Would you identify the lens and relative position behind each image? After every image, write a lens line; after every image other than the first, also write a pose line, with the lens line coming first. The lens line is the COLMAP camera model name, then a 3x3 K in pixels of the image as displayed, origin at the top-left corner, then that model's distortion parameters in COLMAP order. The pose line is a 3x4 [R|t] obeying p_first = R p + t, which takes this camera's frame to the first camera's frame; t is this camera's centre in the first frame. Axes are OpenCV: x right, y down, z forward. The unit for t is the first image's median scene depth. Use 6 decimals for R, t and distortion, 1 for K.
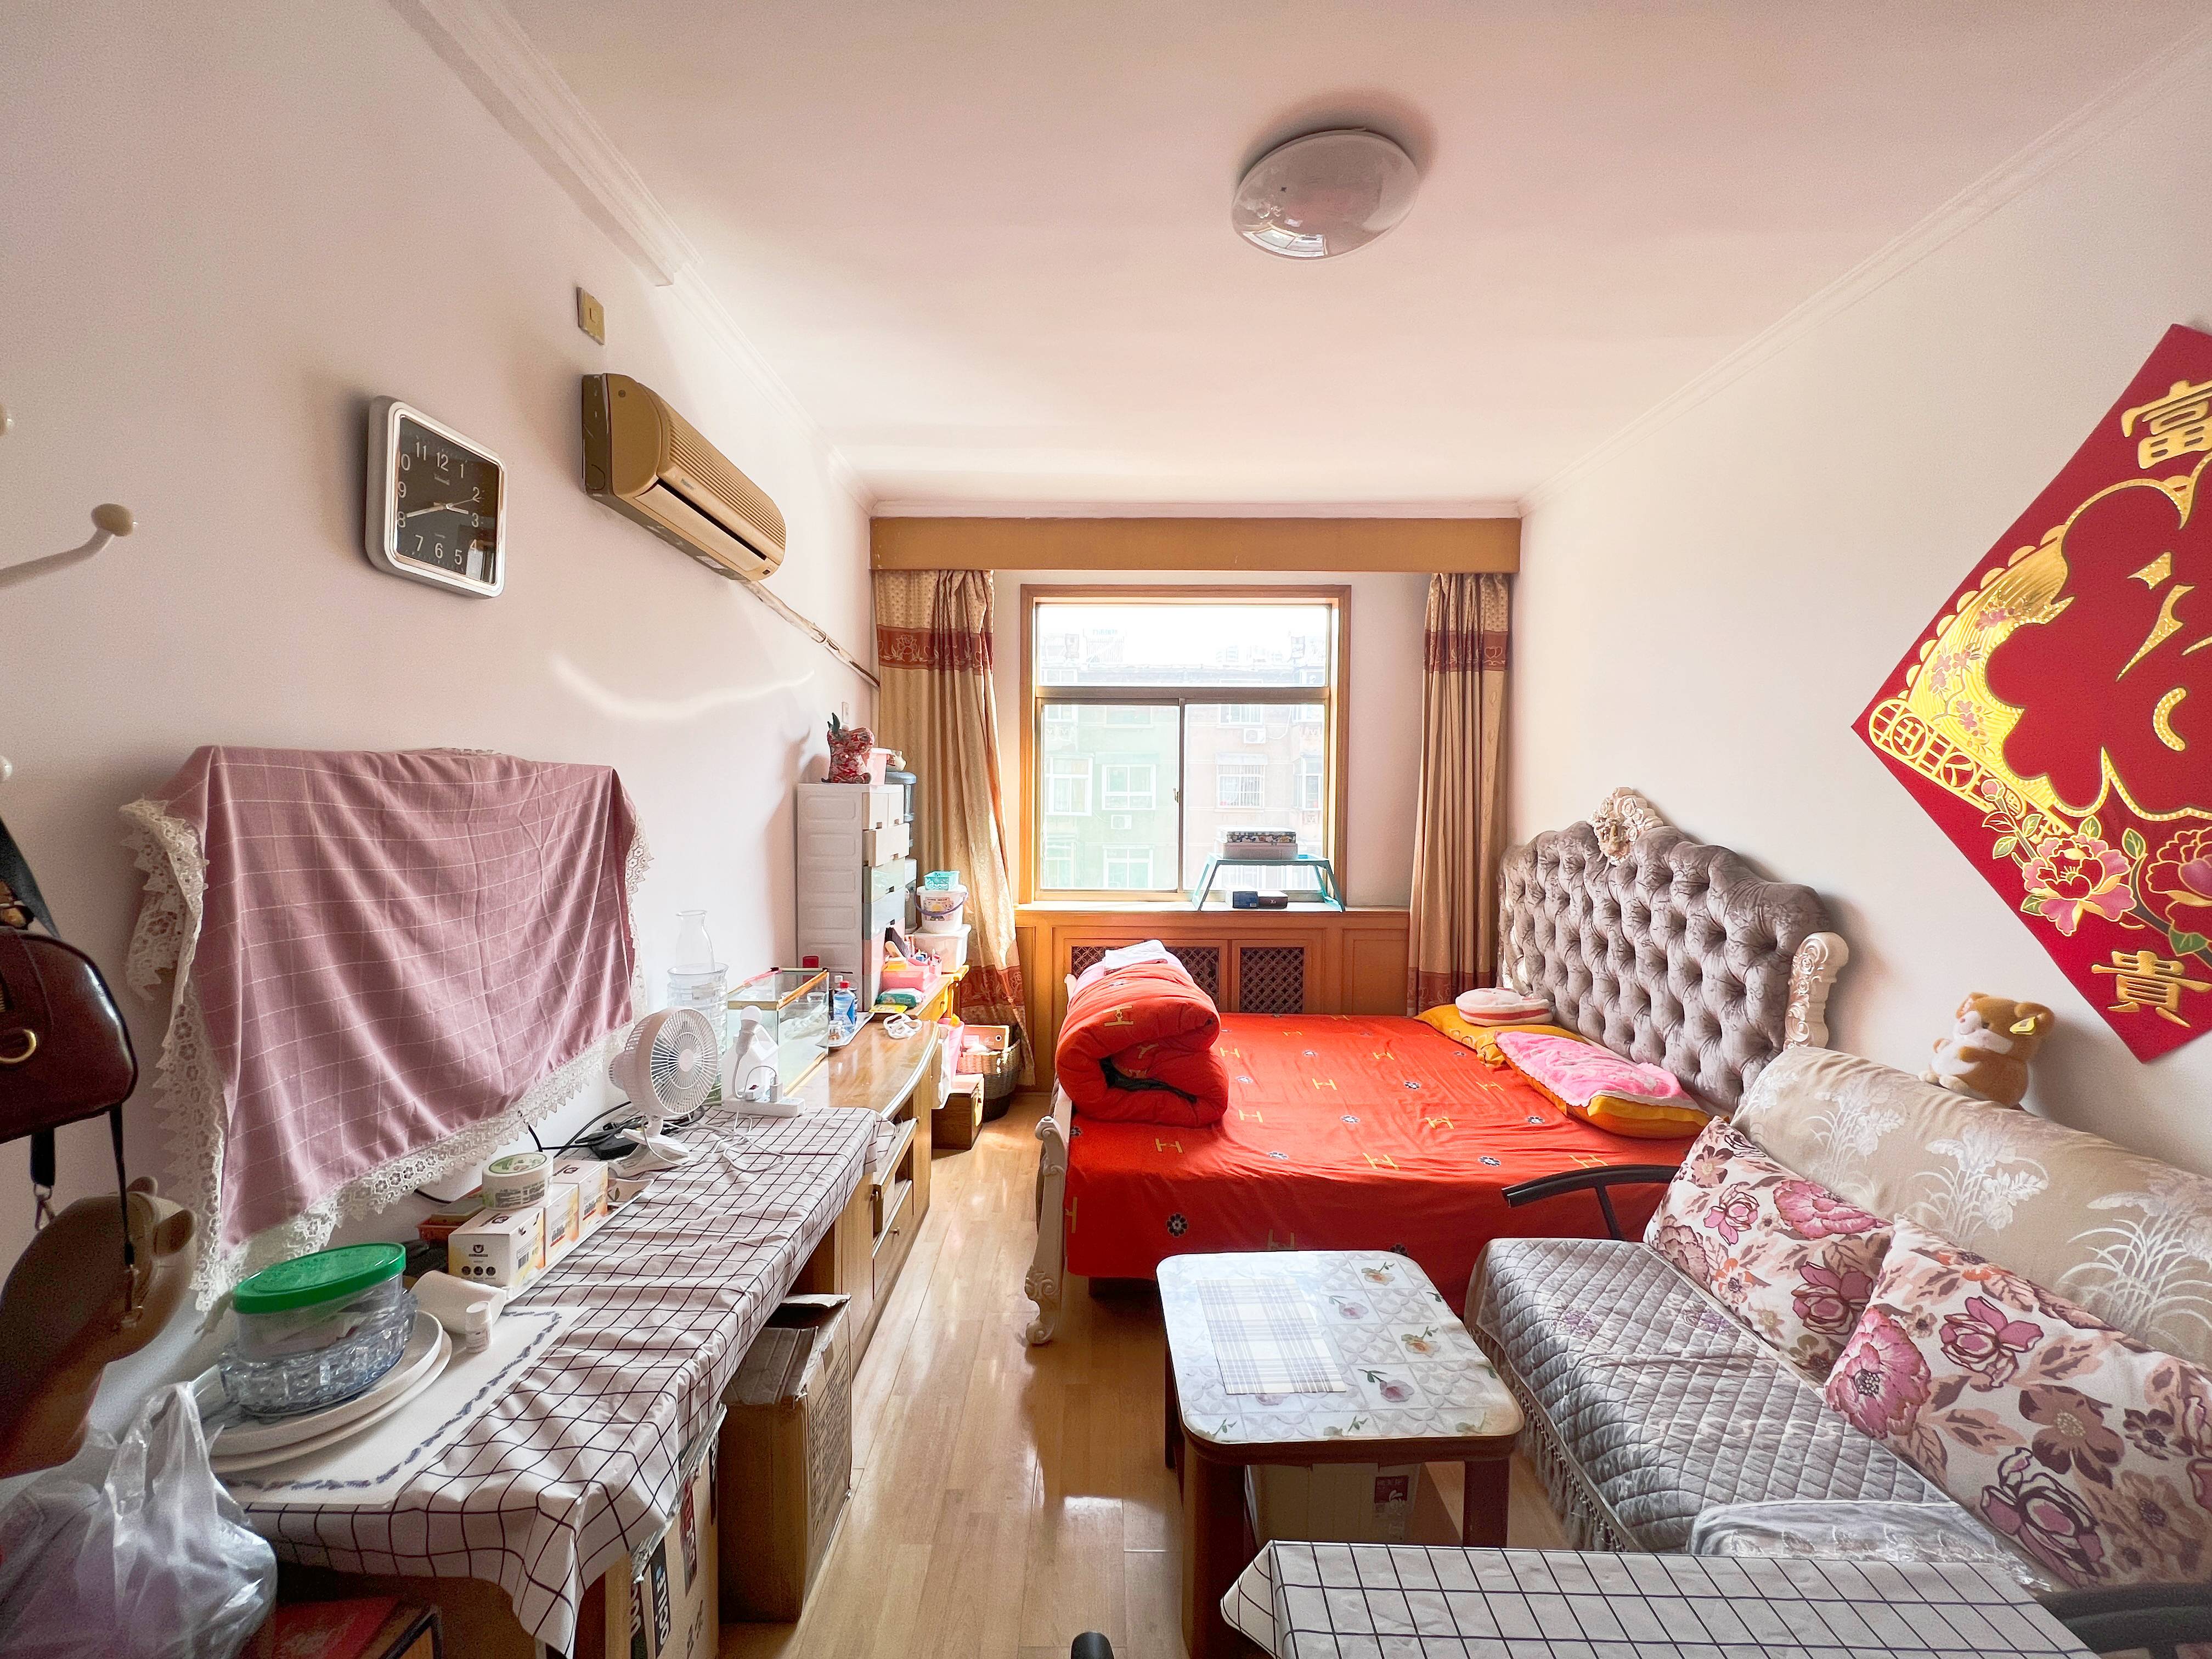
lens RADIAL K [[885.9, 0, 1100.7], [0, 885.9, 819.5], [0, 0, 1]] dist [-0.002256, 0.000934]
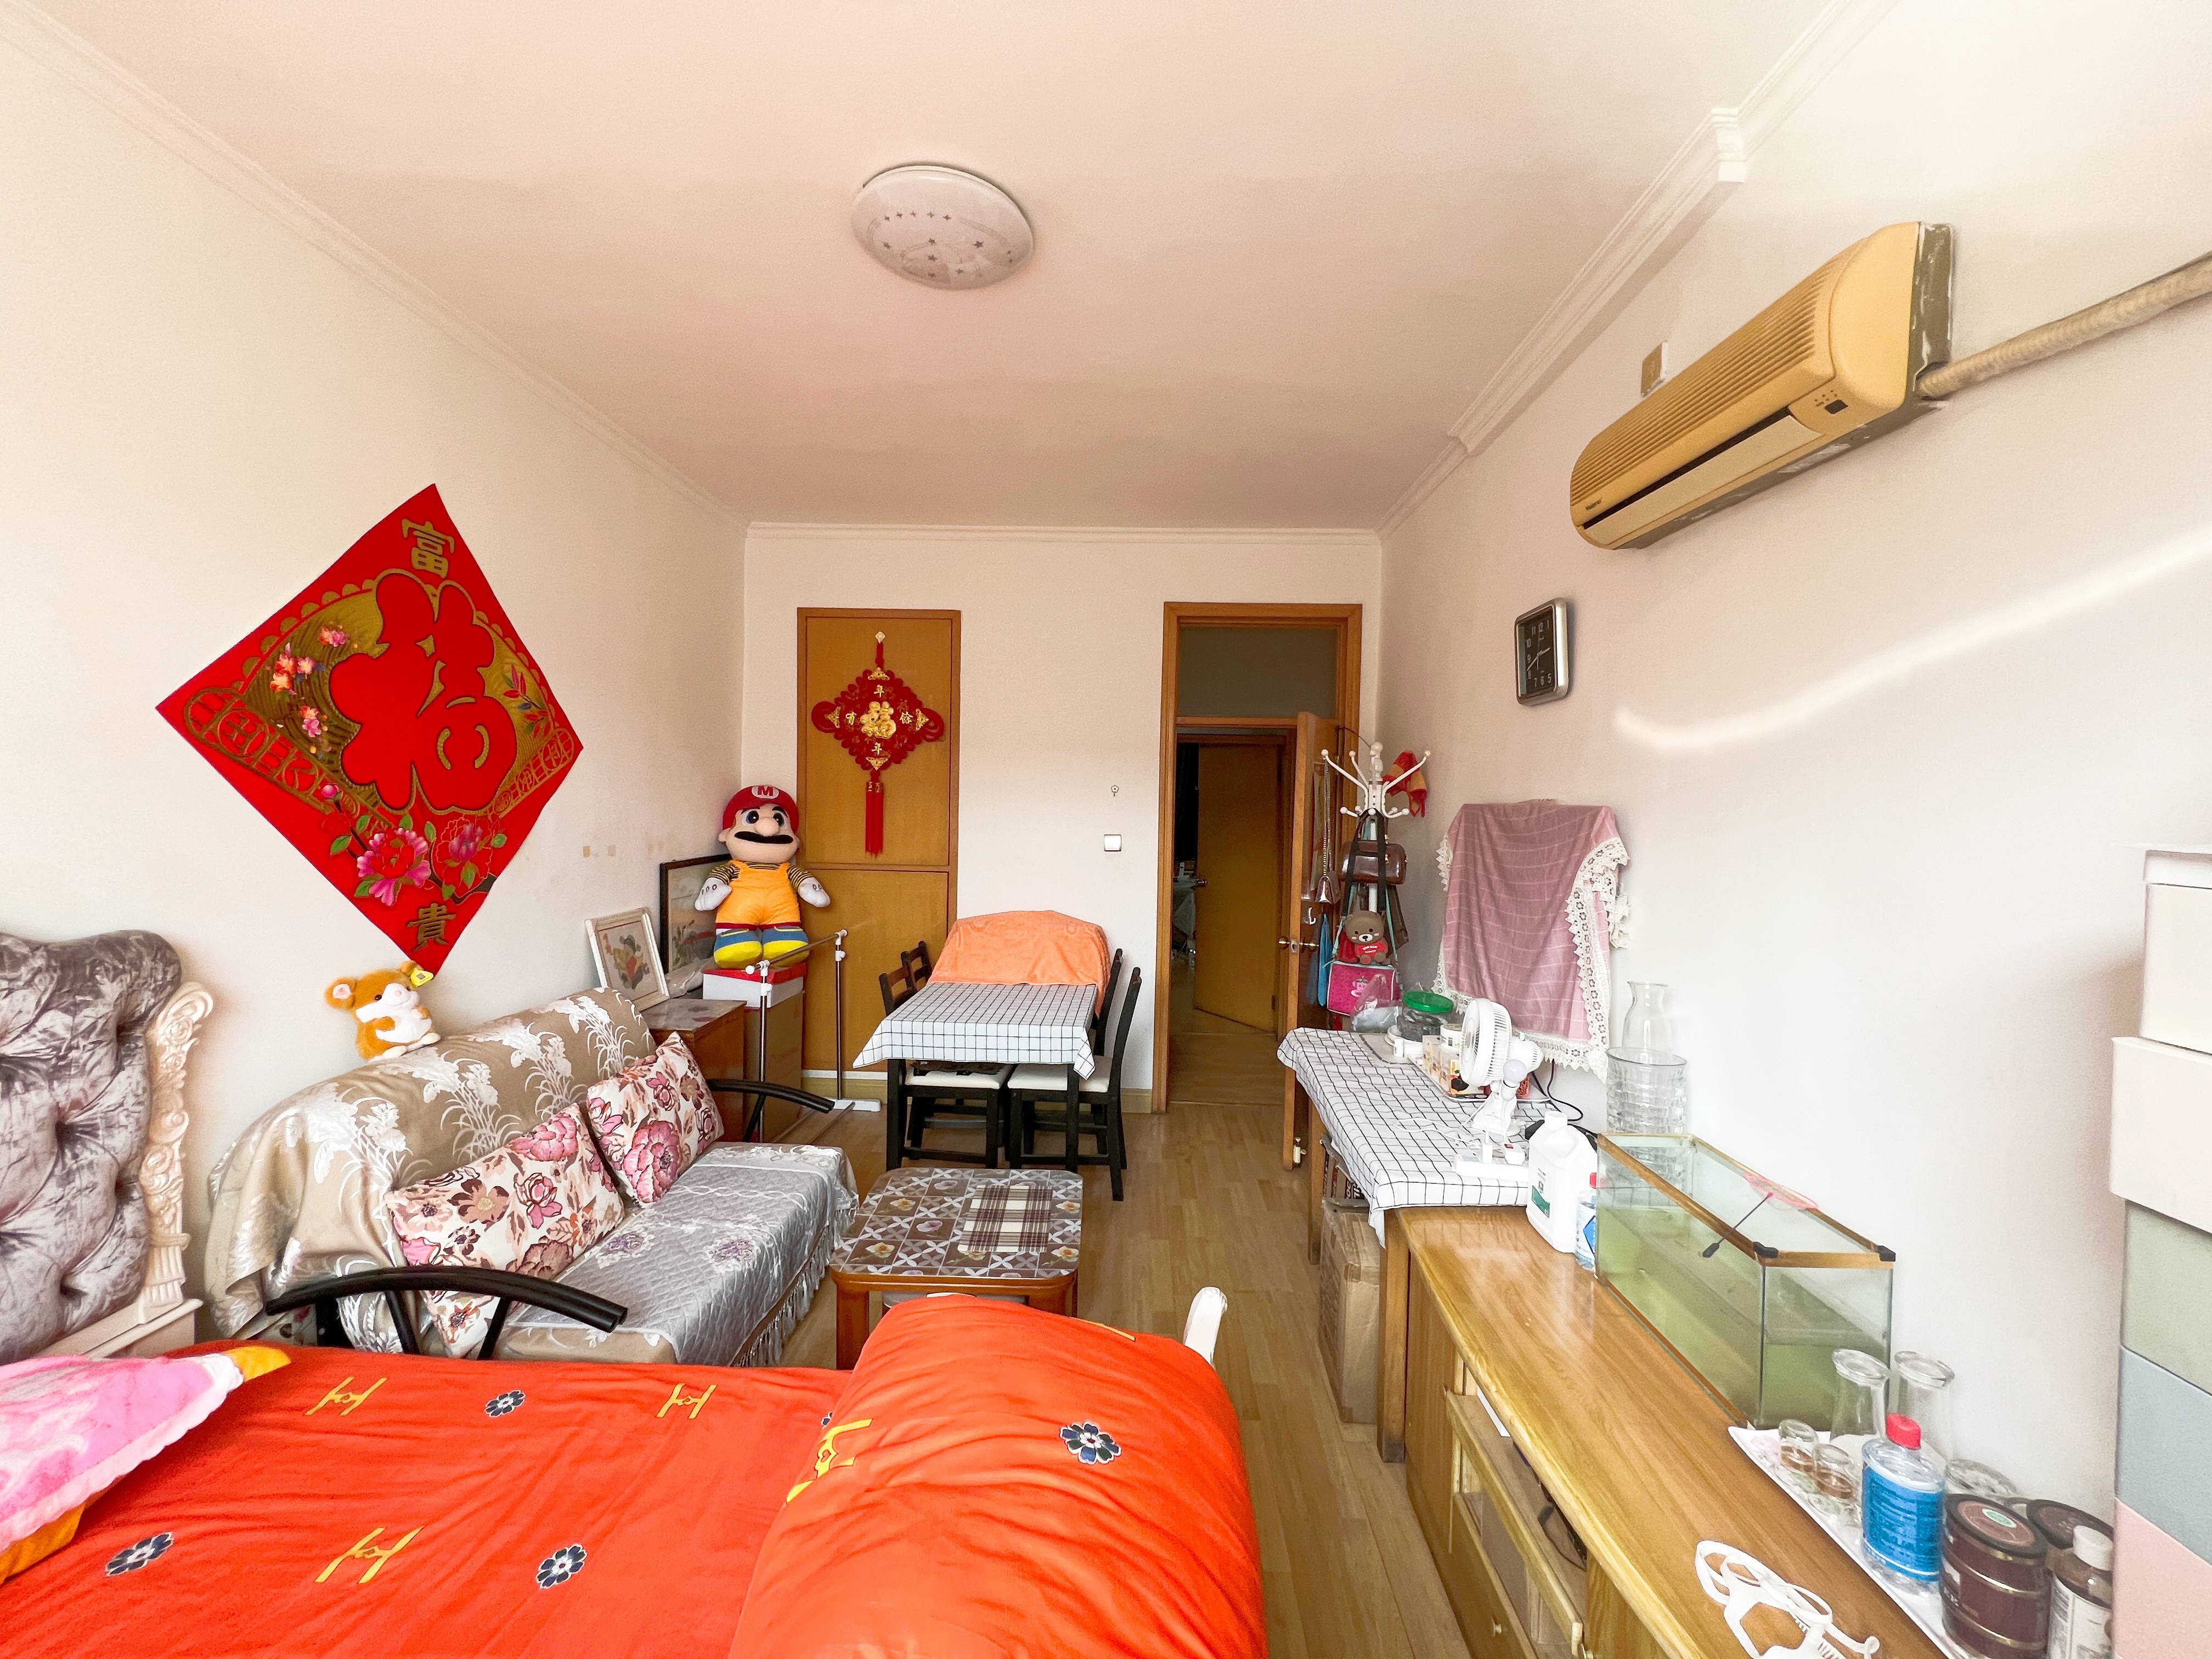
lens RADIAL K [[885.9, 0, 1111.4], [0, 885.9, 820.2], [0, 0, 1]] dist [-0.002256, 0.000934]
pose [[-0.999481, -0.026679, 0.018072, 0.021580], [-0.025621, 0.998078, 0.056429, -0.091974], [-0.019543, 0.055937, -0.998243, 2.190738]]
